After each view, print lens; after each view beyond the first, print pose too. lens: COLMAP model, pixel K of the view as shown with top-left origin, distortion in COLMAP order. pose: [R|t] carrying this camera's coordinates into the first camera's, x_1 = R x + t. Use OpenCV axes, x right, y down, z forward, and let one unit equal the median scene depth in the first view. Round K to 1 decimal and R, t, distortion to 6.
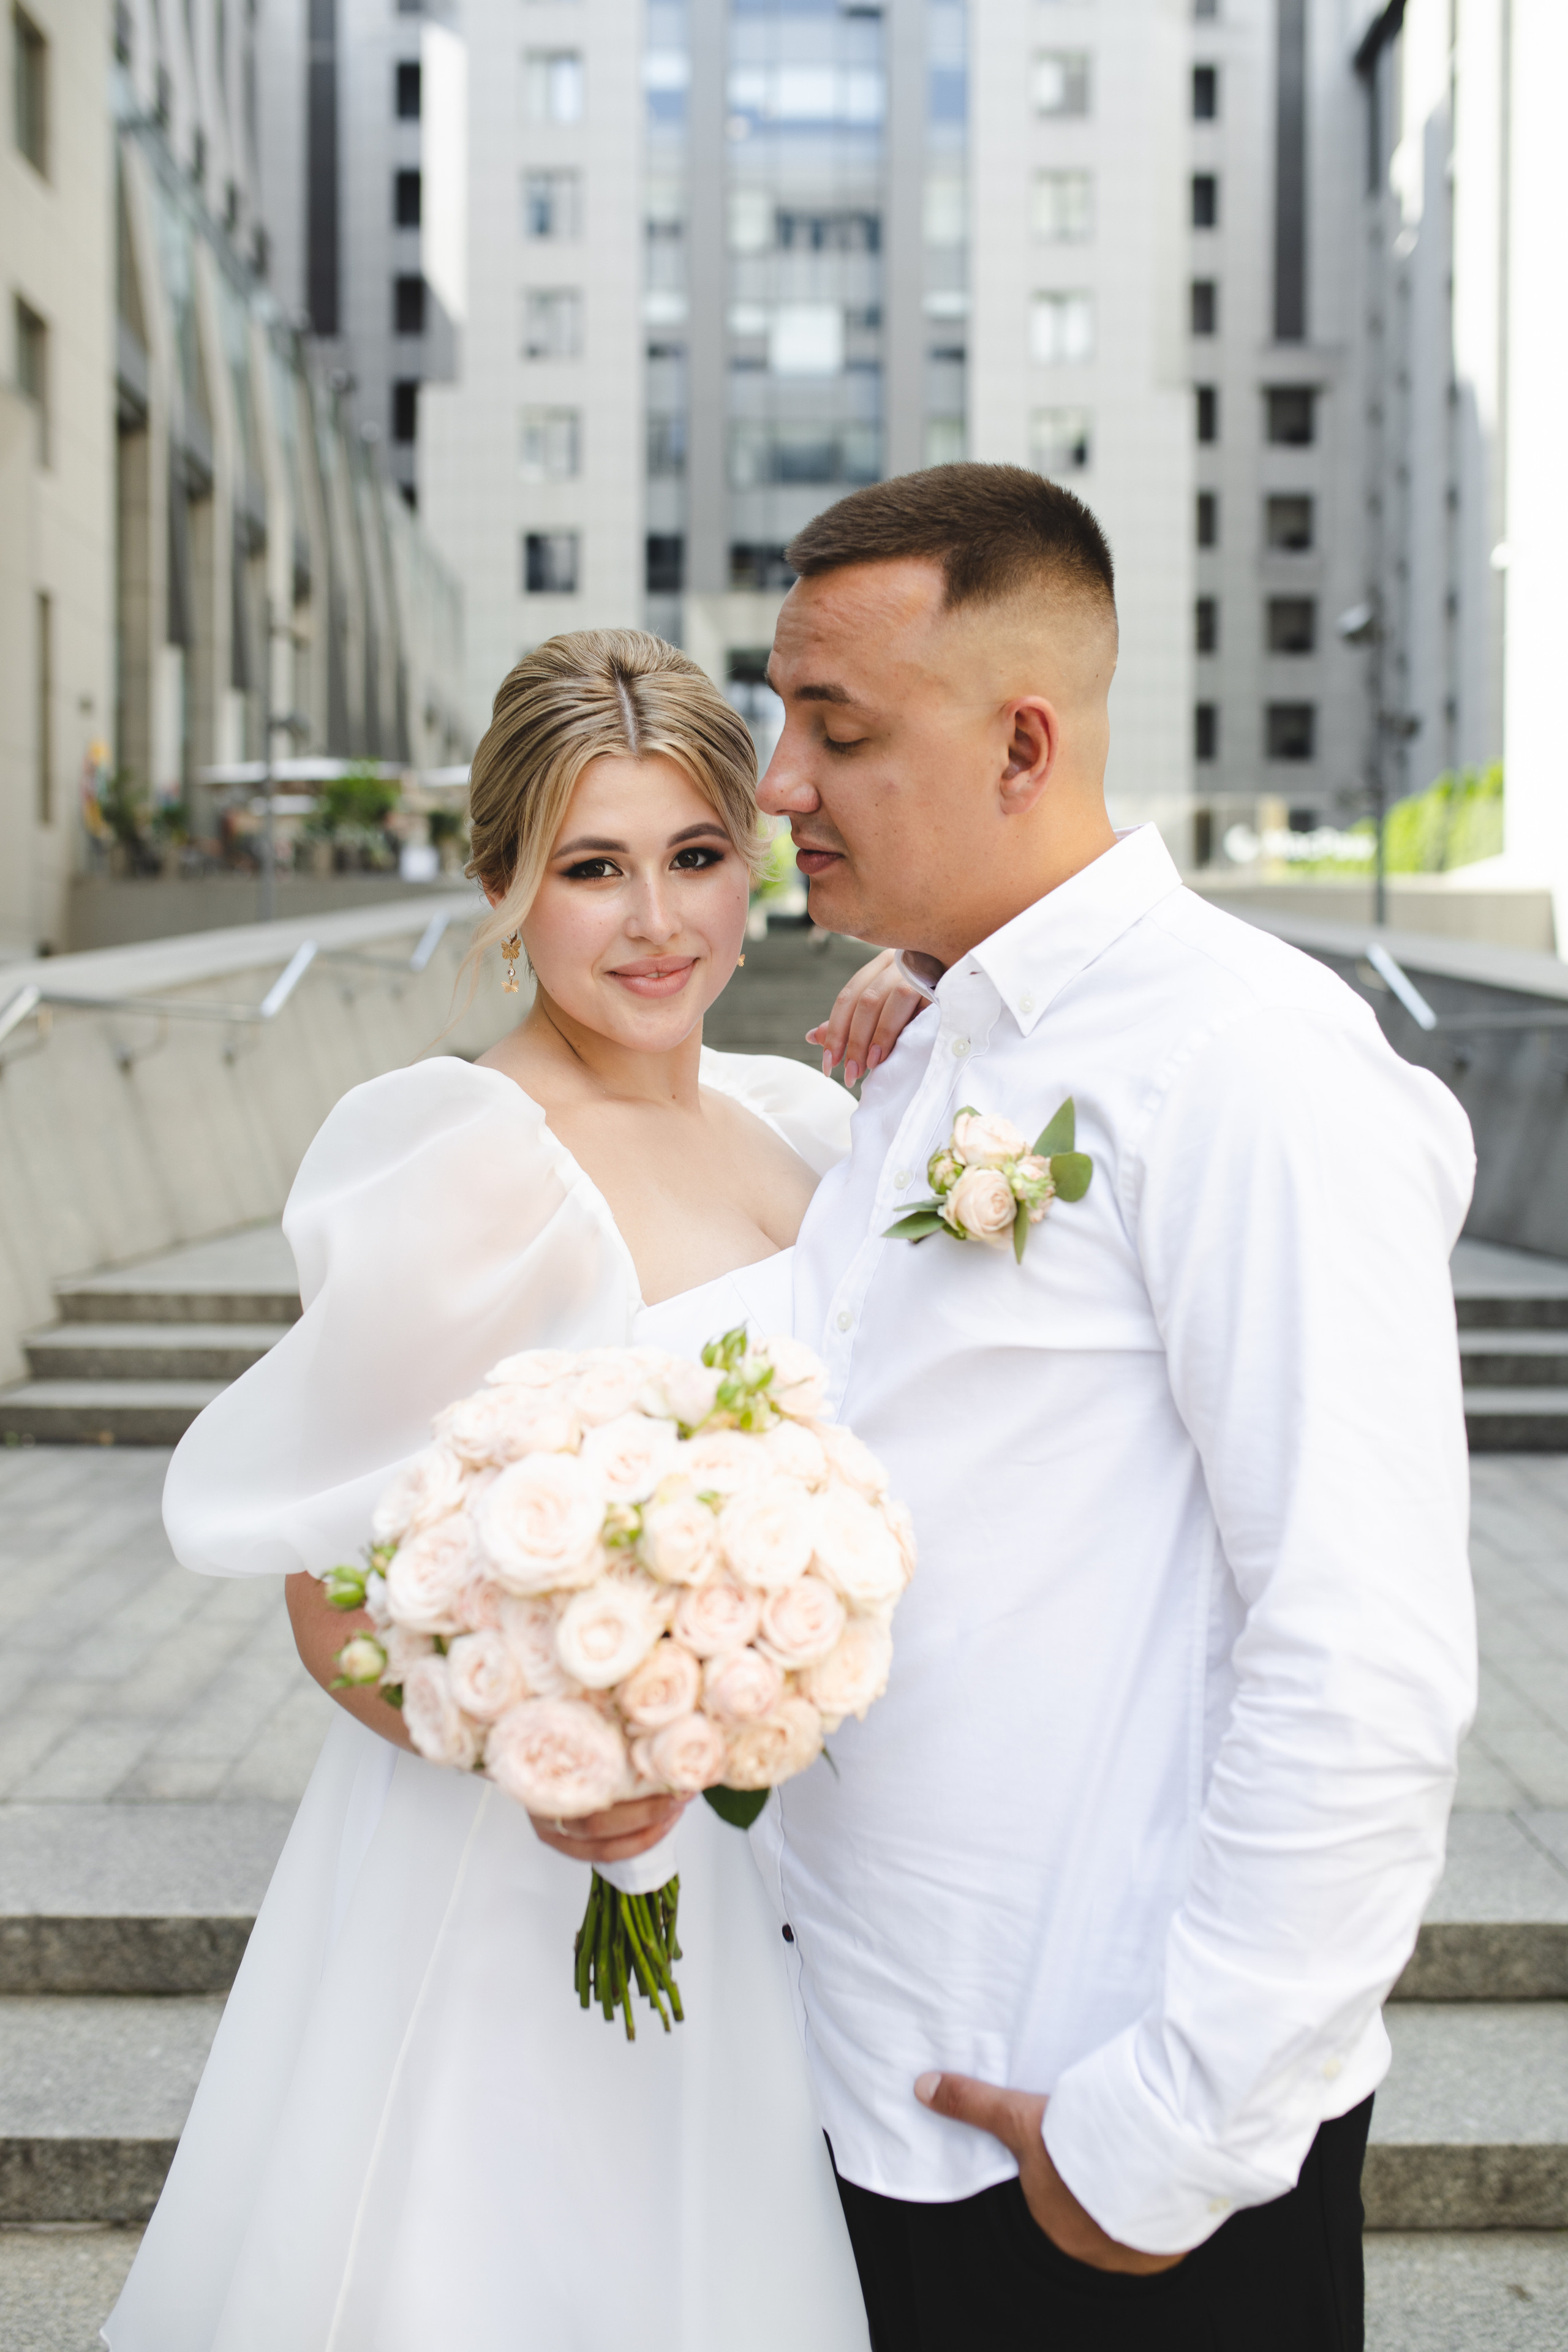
lens RADIAL K [[2312.9, 0, 784.0], [0, 2312.9, 1176.0], [0, 0, 1]] dist [-0.037181, 0.035444]
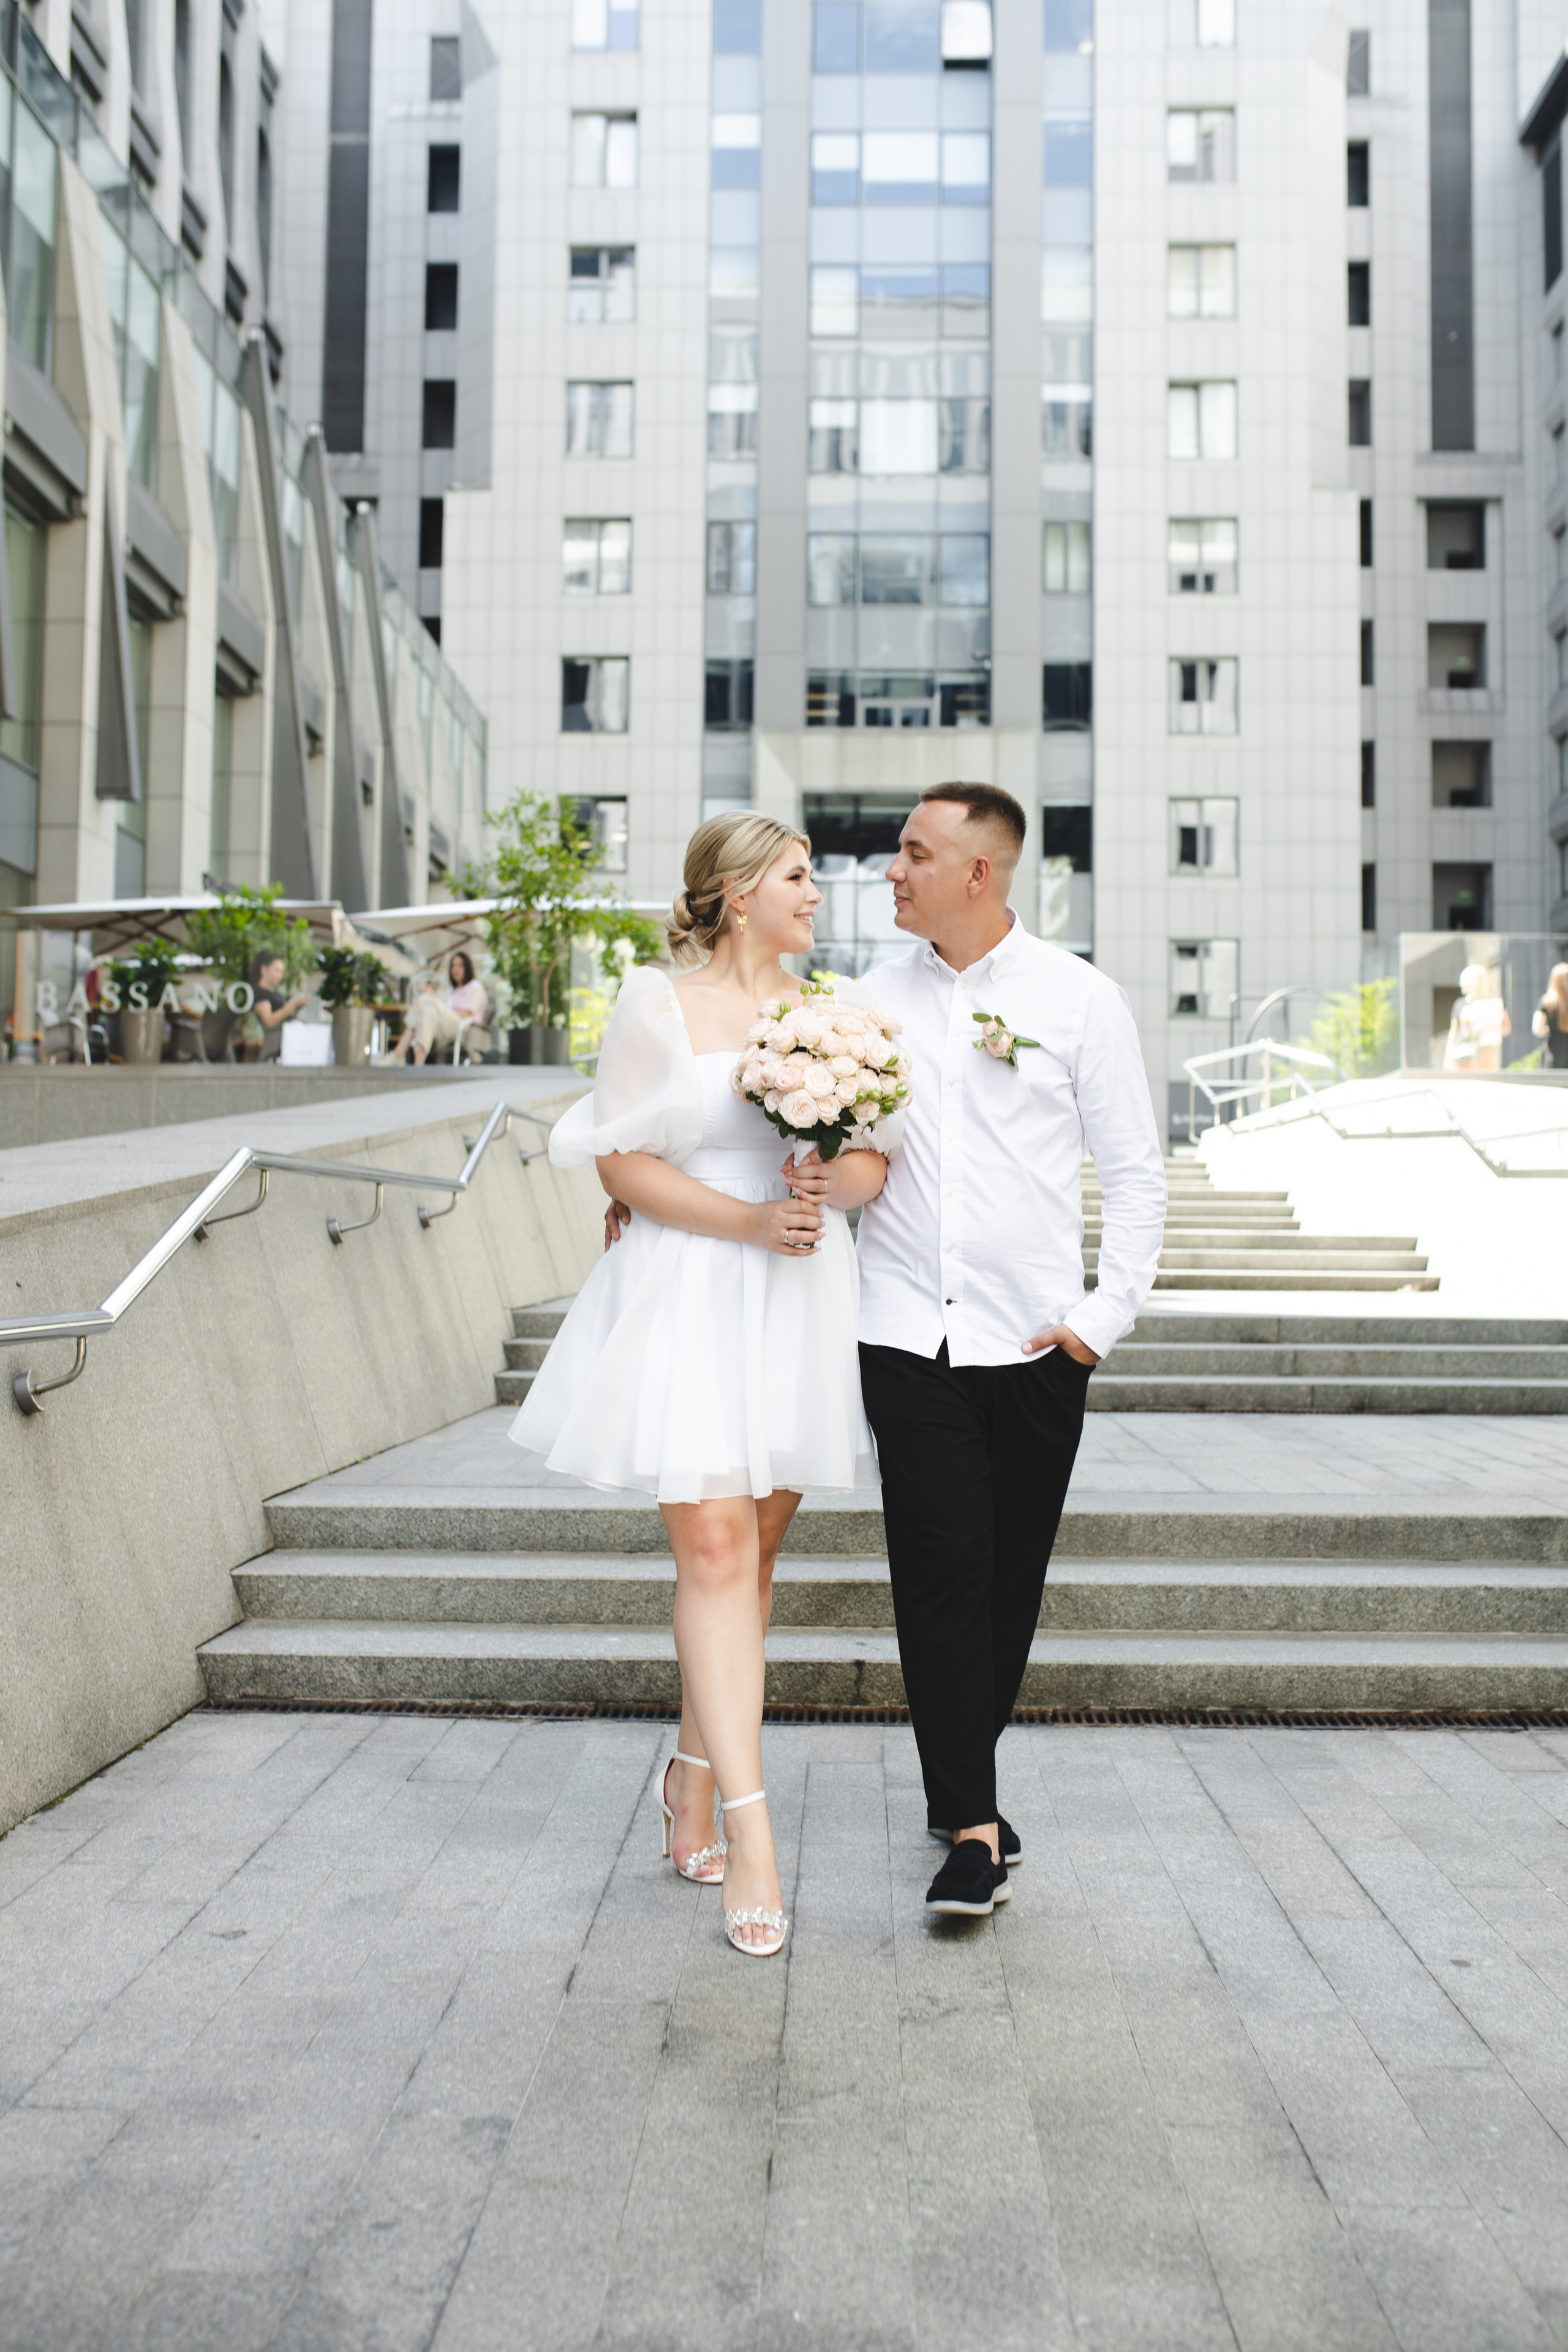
lens RADIAL K [[2312.9, 0, 784.0], [0, 2312.9, 1176.0], [0, 0, 1]] dist [-0.037181, 0.035444]
pose [[0.999651, 0.004806, -0.025960, -0.013230], [-0.006860, 0.996801, -0.079628, -0.032647], [0.025494, 0.079778, 0.996487, 0.247854]]
